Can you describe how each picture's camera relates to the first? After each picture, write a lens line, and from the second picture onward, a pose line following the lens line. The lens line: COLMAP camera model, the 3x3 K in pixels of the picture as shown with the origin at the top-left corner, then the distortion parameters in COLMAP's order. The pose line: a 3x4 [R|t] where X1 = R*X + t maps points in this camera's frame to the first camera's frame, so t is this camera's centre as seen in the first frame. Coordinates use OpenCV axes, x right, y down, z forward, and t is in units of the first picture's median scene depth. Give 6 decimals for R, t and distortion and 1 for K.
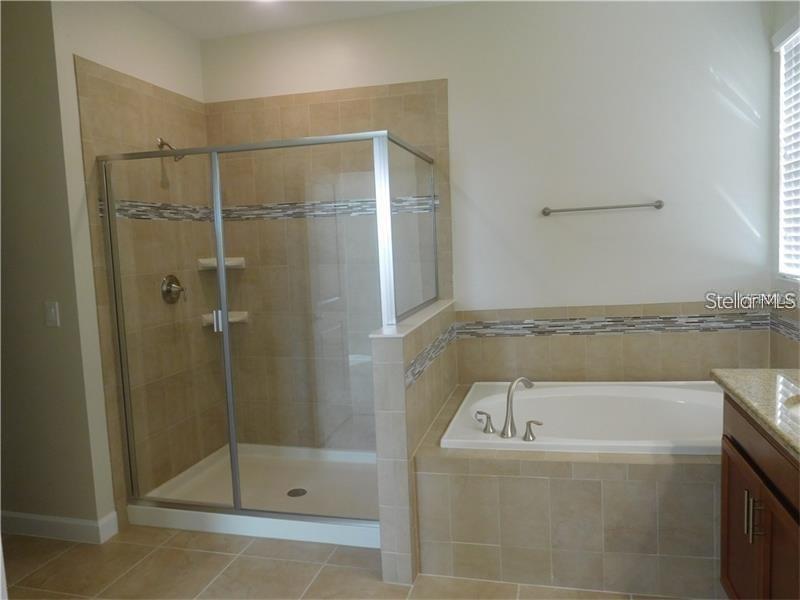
lens RADIAL K [[599.0, 0, 400.6], [0, 599.0, 299.0], [0, 0, 1]] dist [-0.012463, 0.001515]
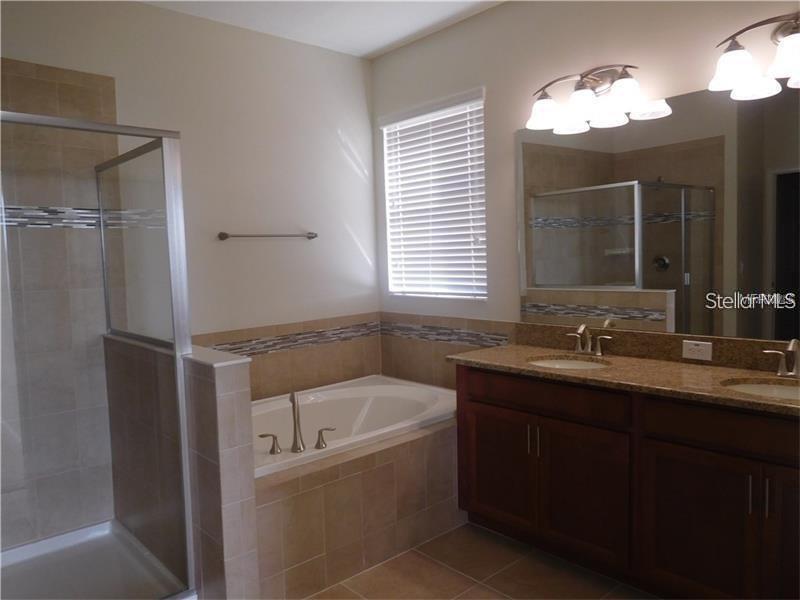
lens RADIAL K [[599.0, 0, 398.2], [0, 599.0, 300.6], [0, 0, 1]] dist [-0.012463, 0.001515]
pose [[0.561512, -0.026551, 0.827043, -0.448624], [0.076373, 0.996882, -0.019849, 0.005296], [-0.823937, 0.074309, 0.561789, 0.208152]]
